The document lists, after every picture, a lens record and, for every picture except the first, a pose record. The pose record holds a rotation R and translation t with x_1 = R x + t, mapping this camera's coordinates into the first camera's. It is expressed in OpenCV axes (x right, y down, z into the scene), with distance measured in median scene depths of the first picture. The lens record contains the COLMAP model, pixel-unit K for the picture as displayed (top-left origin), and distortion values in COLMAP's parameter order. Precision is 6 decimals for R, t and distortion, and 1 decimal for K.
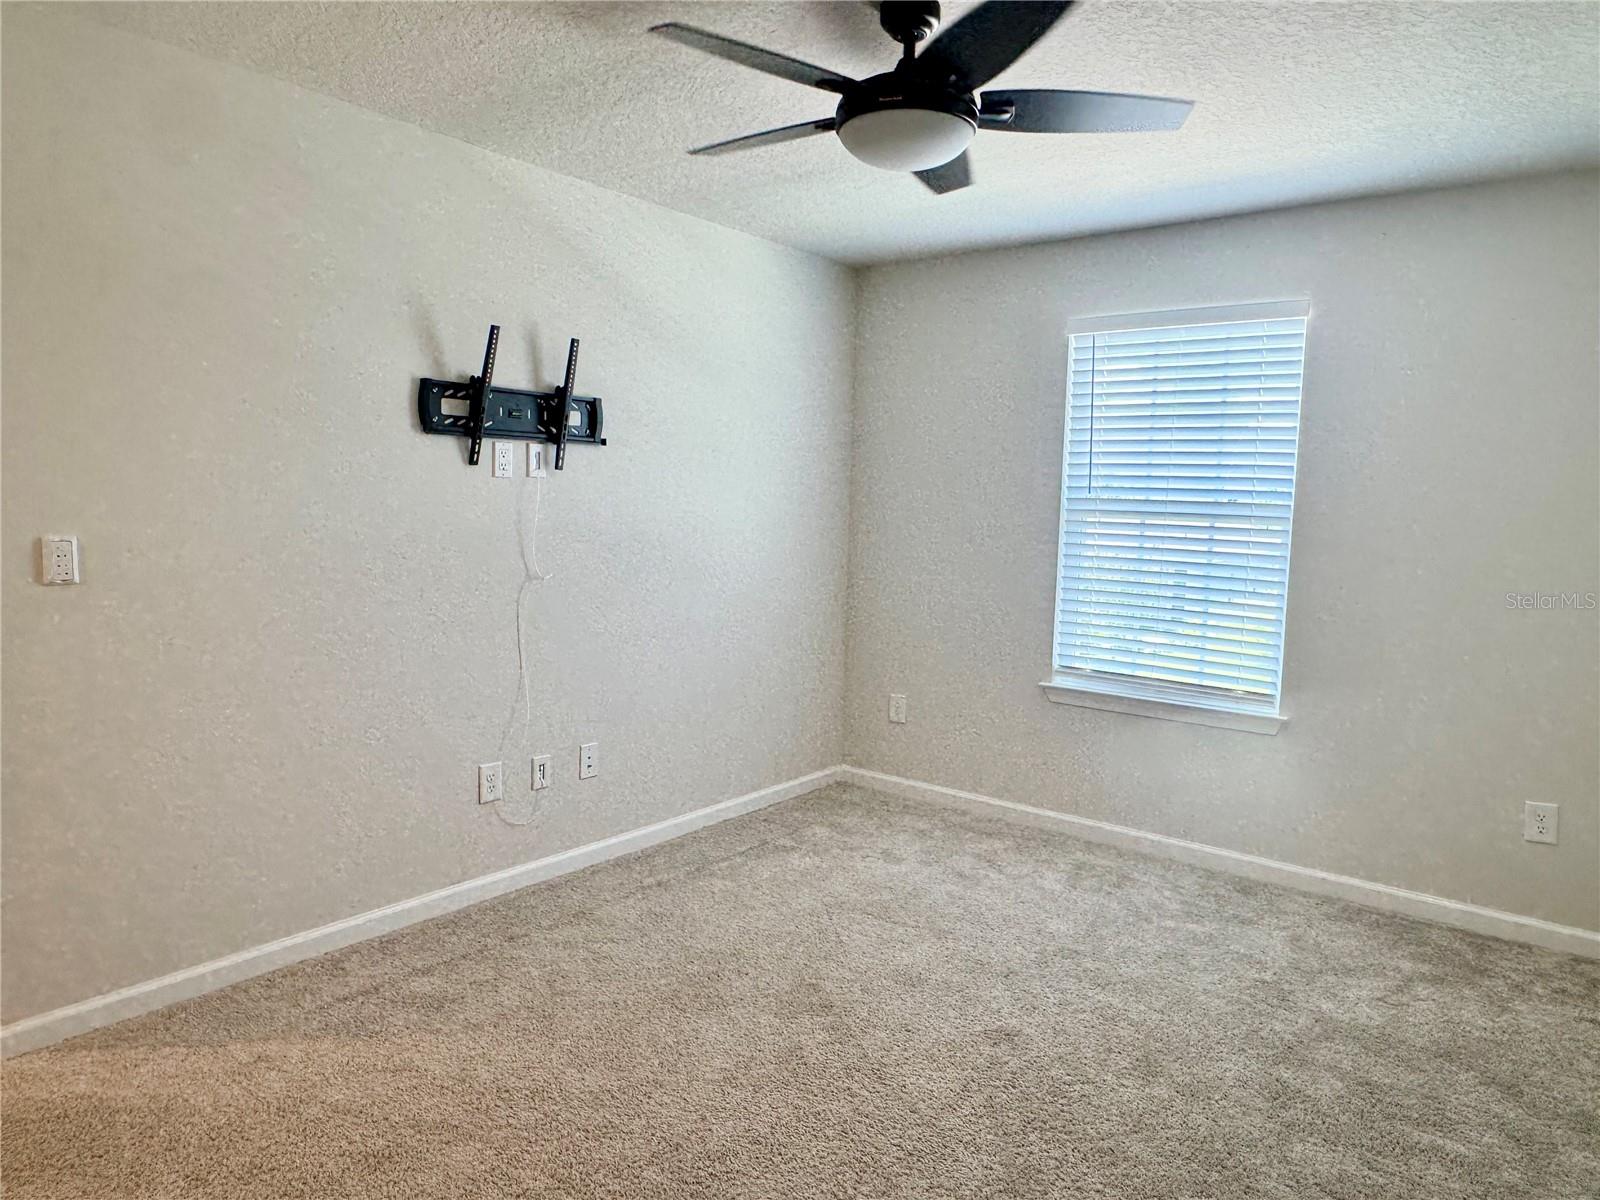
lens RADIAL K [[1016.1, 0, 798.0], [0, 1016.1, 604.4], [0, 0, 1]] dist [0.000473, 0.003032]
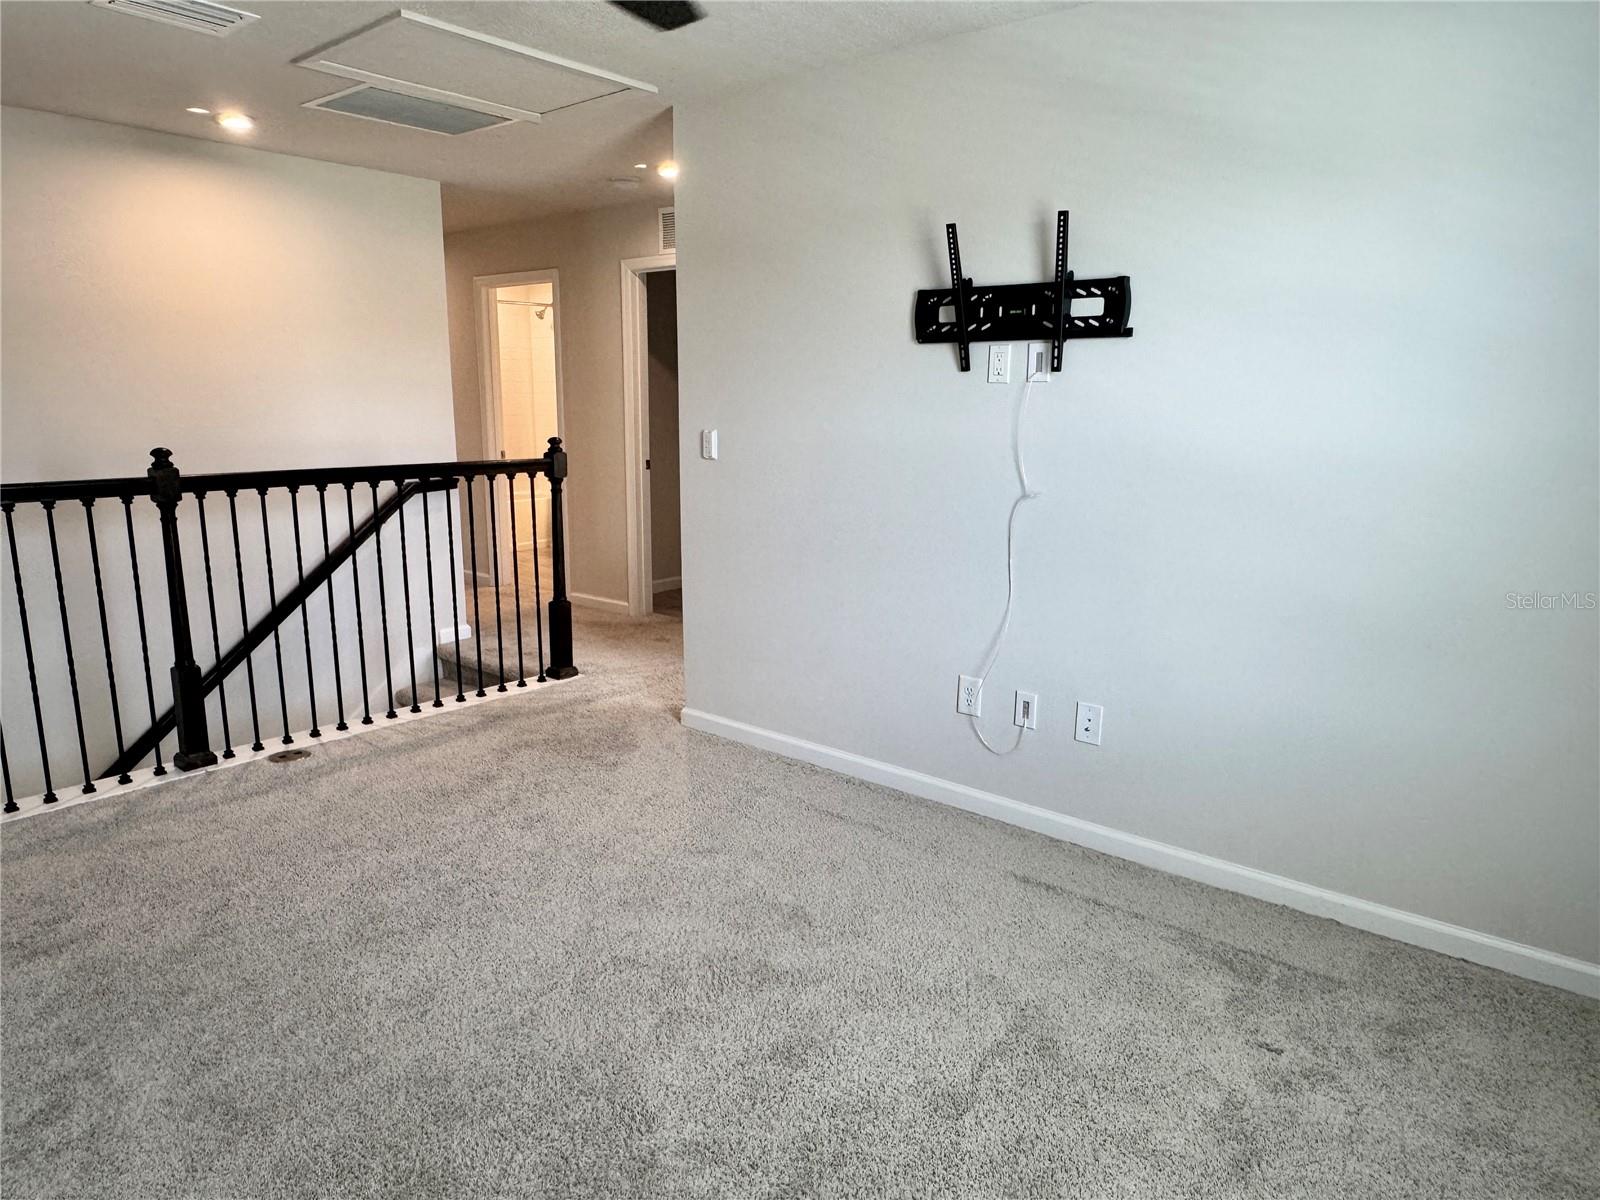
lens RADIAL K [[1016.1, 0, 796.6], [0, 1016.1, 604.4], [0, 0, 1]] dist [0.000473, 0.003032]
pose [[-0.008678, 0.177010, -0.984171, 0.644289], [-0.113977, 0.977619, 0.176837, -0.066738], [0.993445, 0.113708, 0.011691, 0.792327]]
